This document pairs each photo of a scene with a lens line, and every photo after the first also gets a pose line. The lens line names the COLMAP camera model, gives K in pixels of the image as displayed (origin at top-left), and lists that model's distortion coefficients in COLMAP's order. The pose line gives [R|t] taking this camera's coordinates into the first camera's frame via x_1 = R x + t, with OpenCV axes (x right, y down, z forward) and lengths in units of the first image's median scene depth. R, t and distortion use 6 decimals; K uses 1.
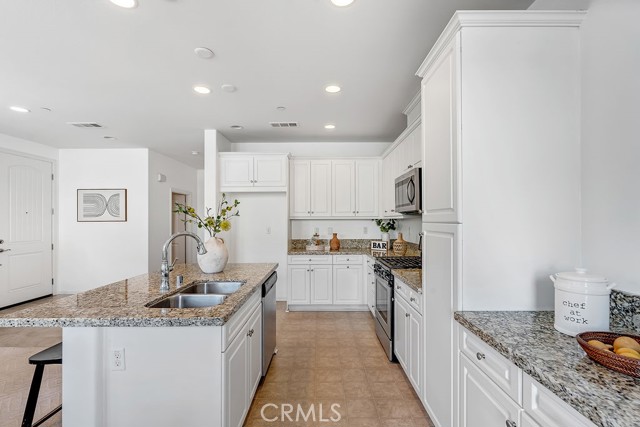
lens RADIAL K [[284.3, 0, 320.0], [0, 284.3, 213.5], [0, 0, 1]] dist [-0.004372, -0.000163]
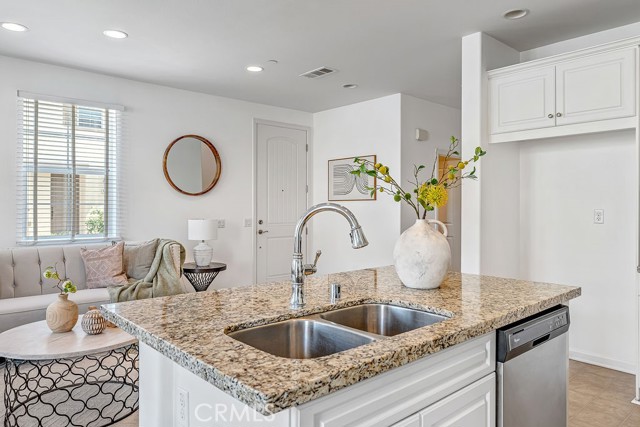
lens RADIAL K [[441.9, 0, 320.7], [0, 441.9, 202.6], [0, 0, 1]] dist [-0.004010, -0.000682]
pose [[0.675732, -0.002234, -0.737144, 0.054838], [0.016586, 0.999788, 0.012174, 0.022186], [0.736961, -0.020453, 0.675626, 0.182756]]
